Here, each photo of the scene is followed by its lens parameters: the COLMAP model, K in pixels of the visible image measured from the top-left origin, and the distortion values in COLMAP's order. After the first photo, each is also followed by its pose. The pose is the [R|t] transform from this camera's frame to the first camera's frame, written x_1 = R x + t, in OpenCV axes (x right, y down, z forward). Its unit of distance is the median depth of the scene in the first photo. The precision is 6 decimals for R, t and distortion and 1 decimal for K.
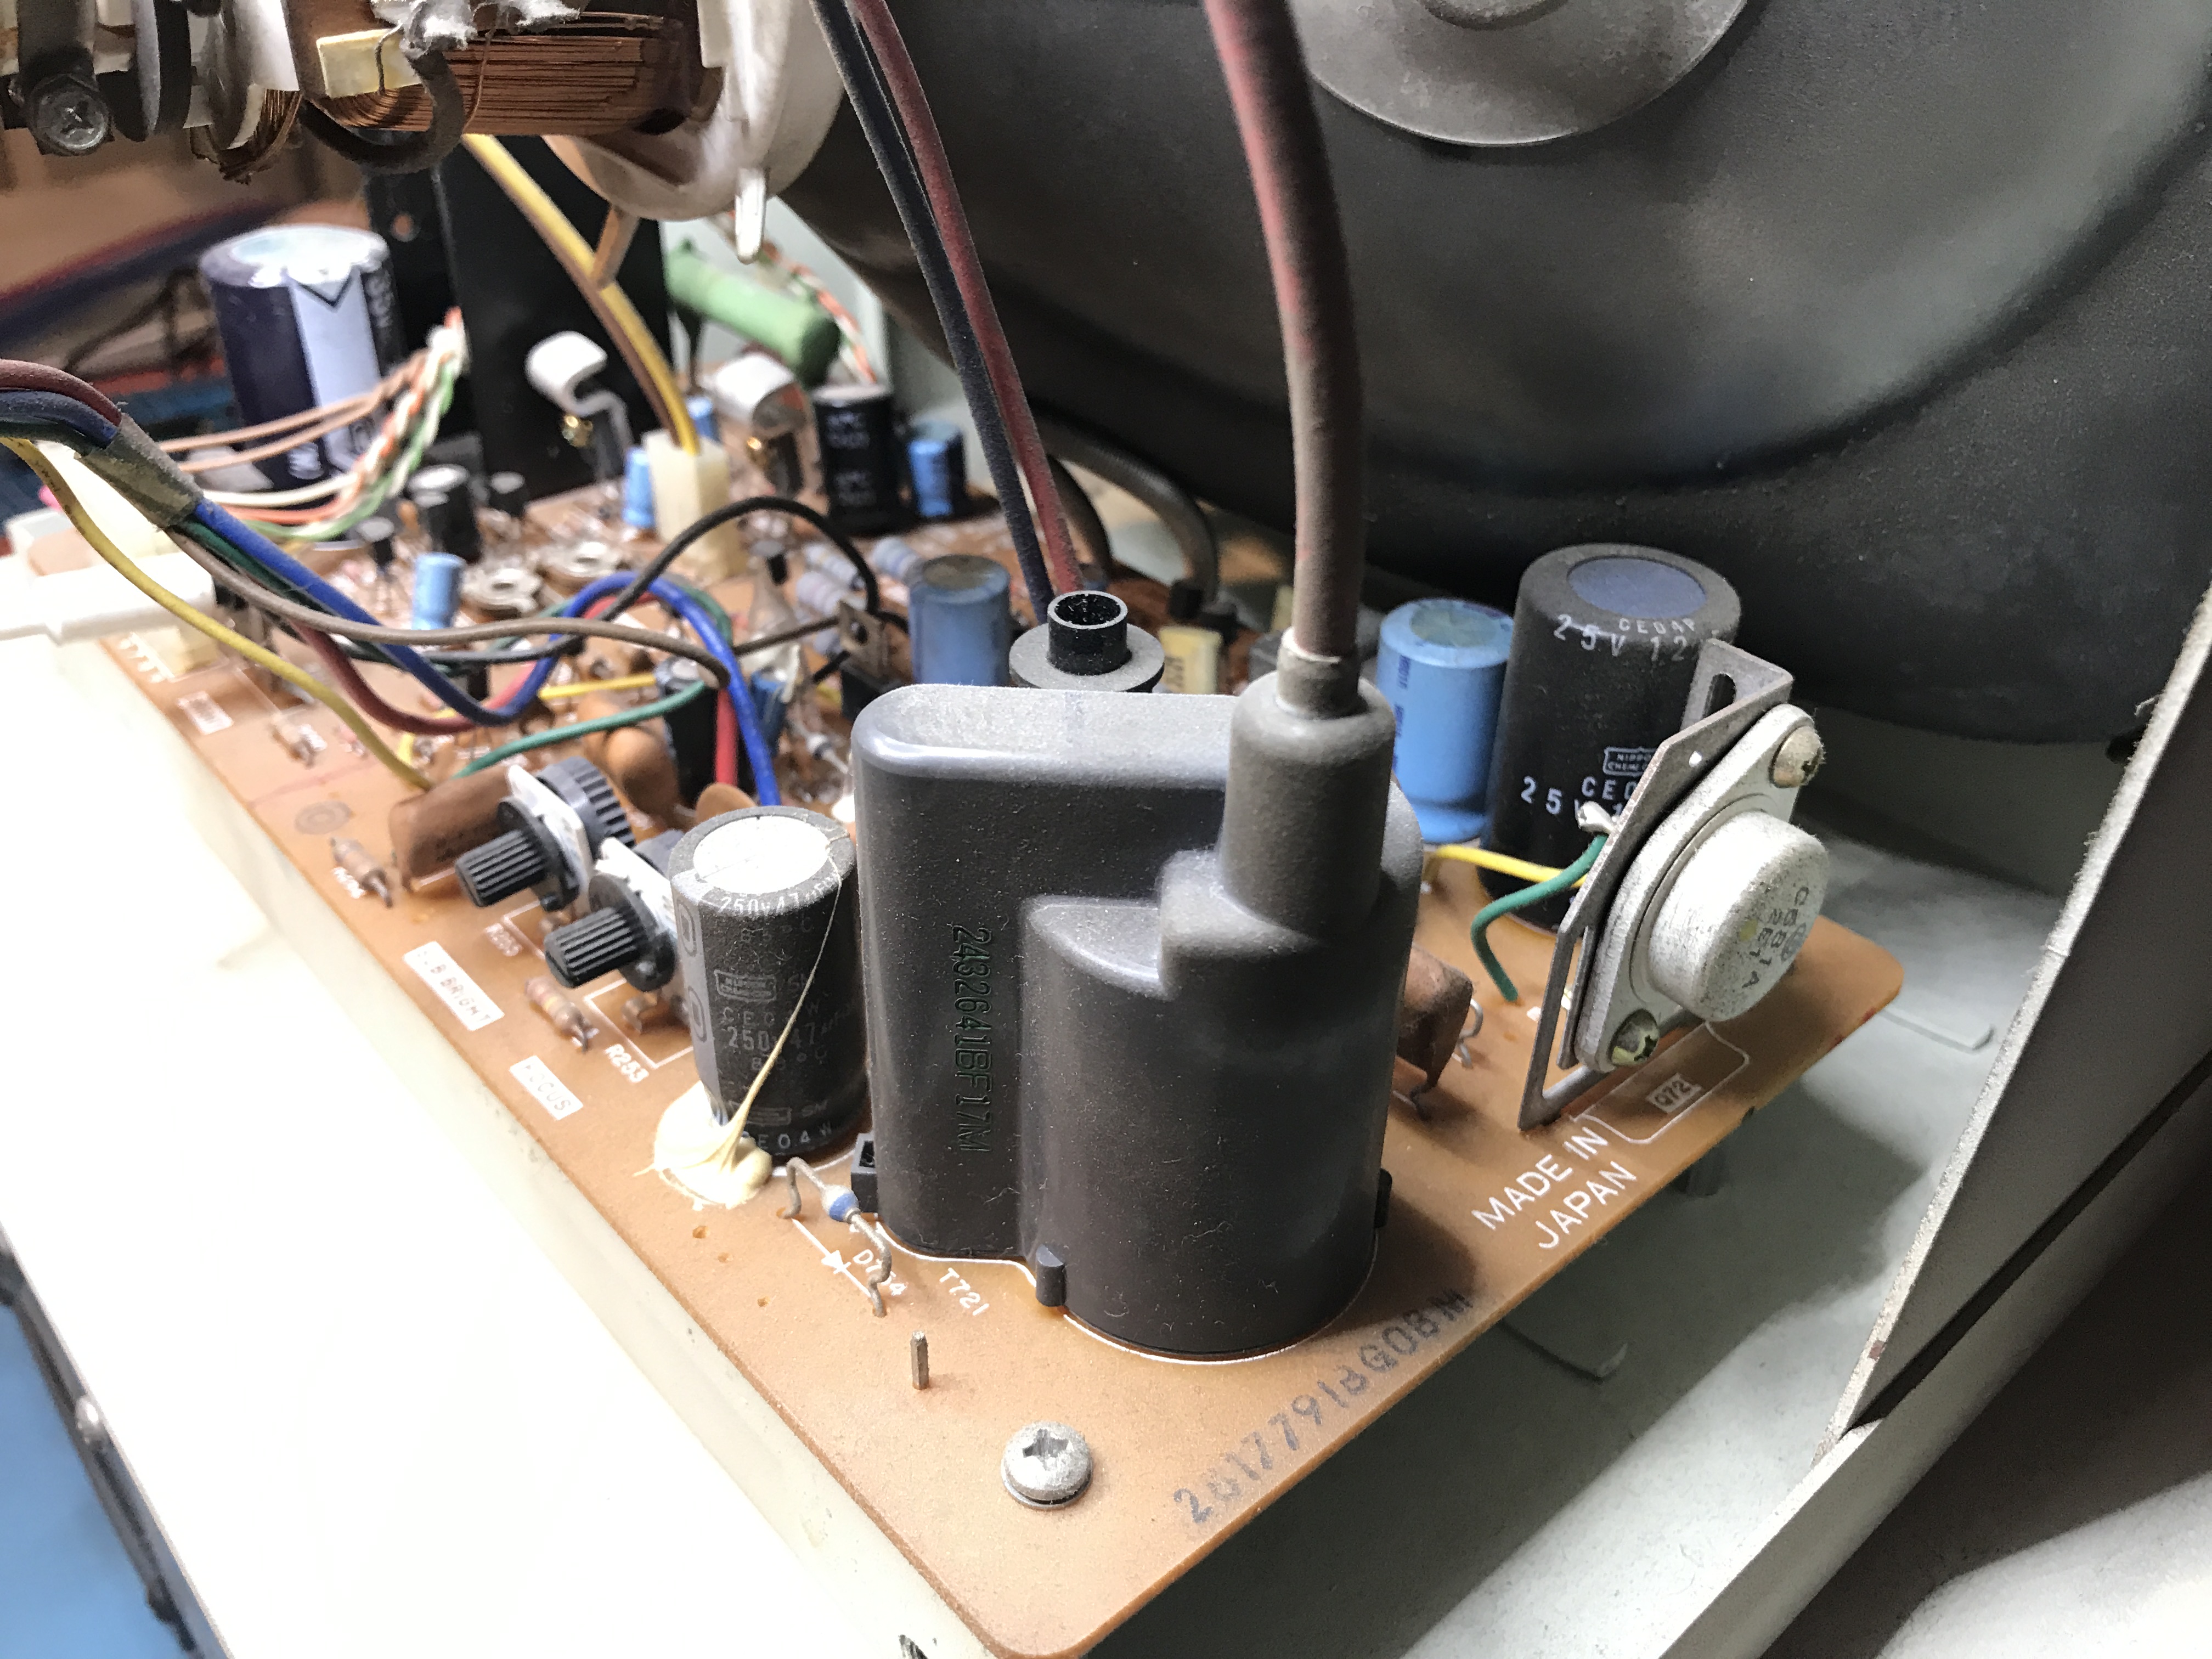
lens RADIAL K [[1840.2, 0, 1095.2], [0, 1840.2, 832.7], [0, 0, 1]] dist [0.010976, -0.012470]
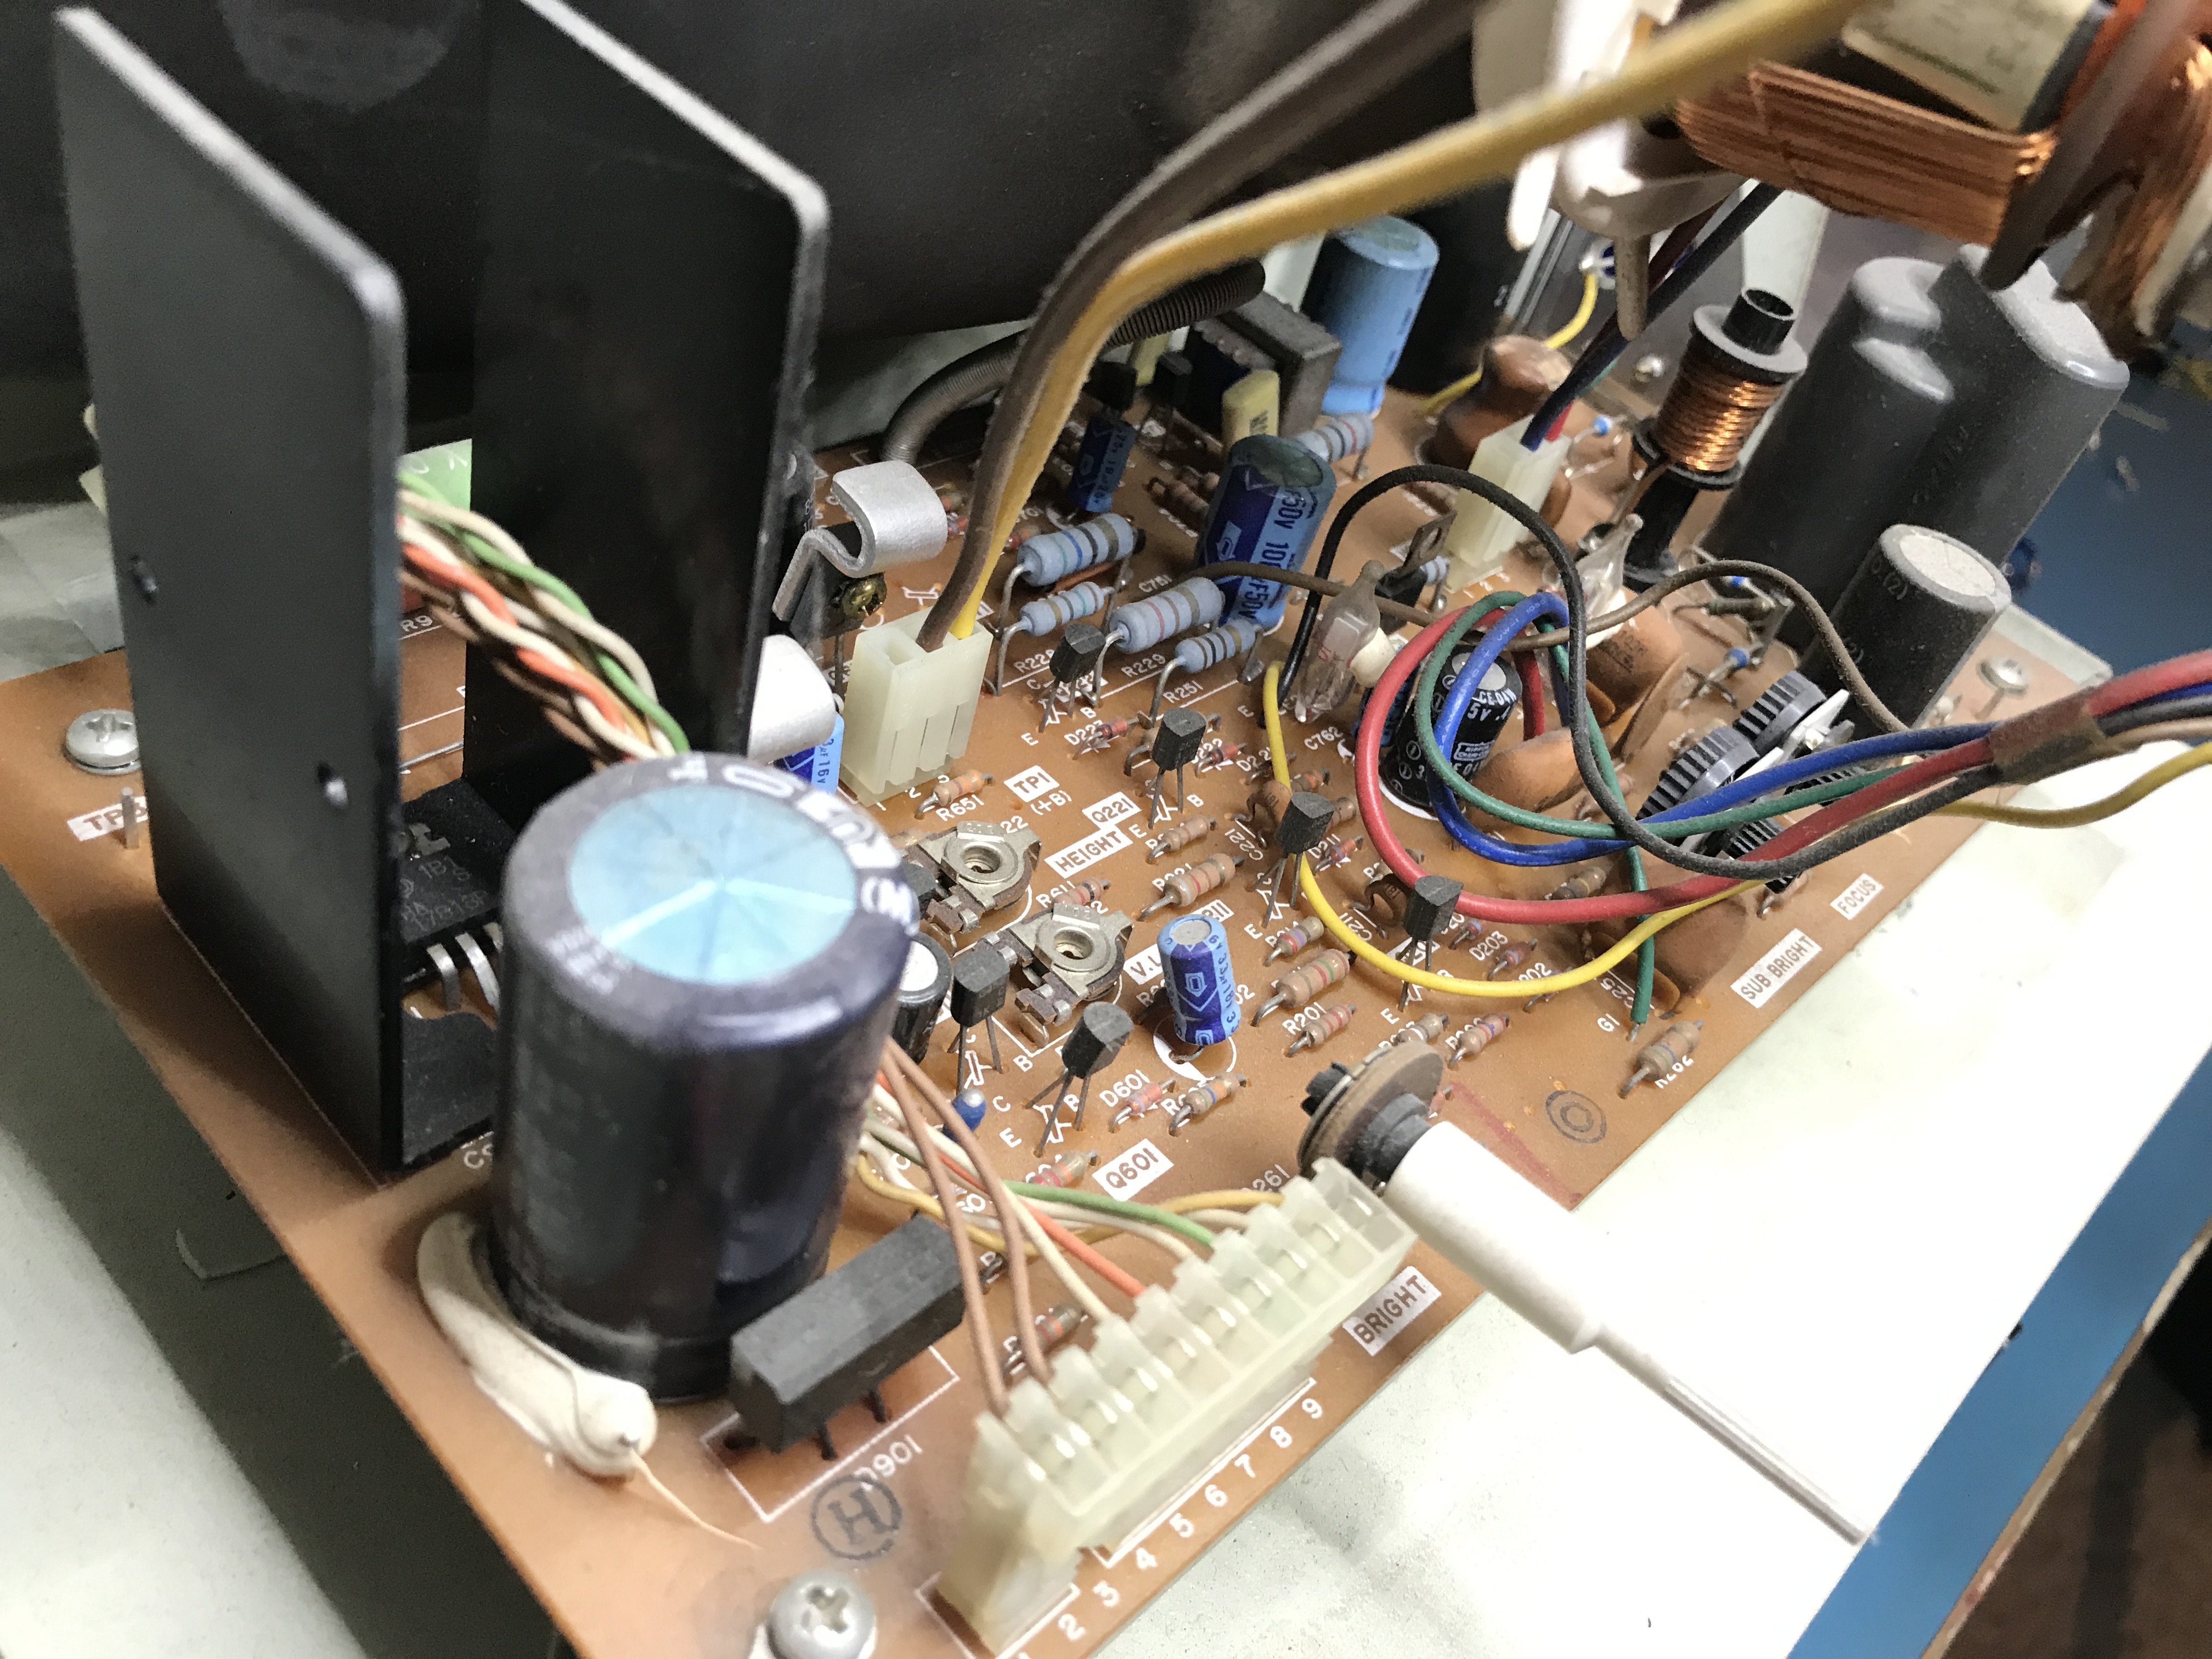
lens RADIAL K [[1818.3, 0, 1106.0], [0, 1818.3, 829.5], [0, 0, 1]] dist [0.096394, -0.001727]
pose [[-0.052182, -0.694452, 0.717644, -0.752676], [0.343475, 0.662299, 0.665871, -0.578443], [-0.937711, 0.281240, 0.203967, 0.831224]]
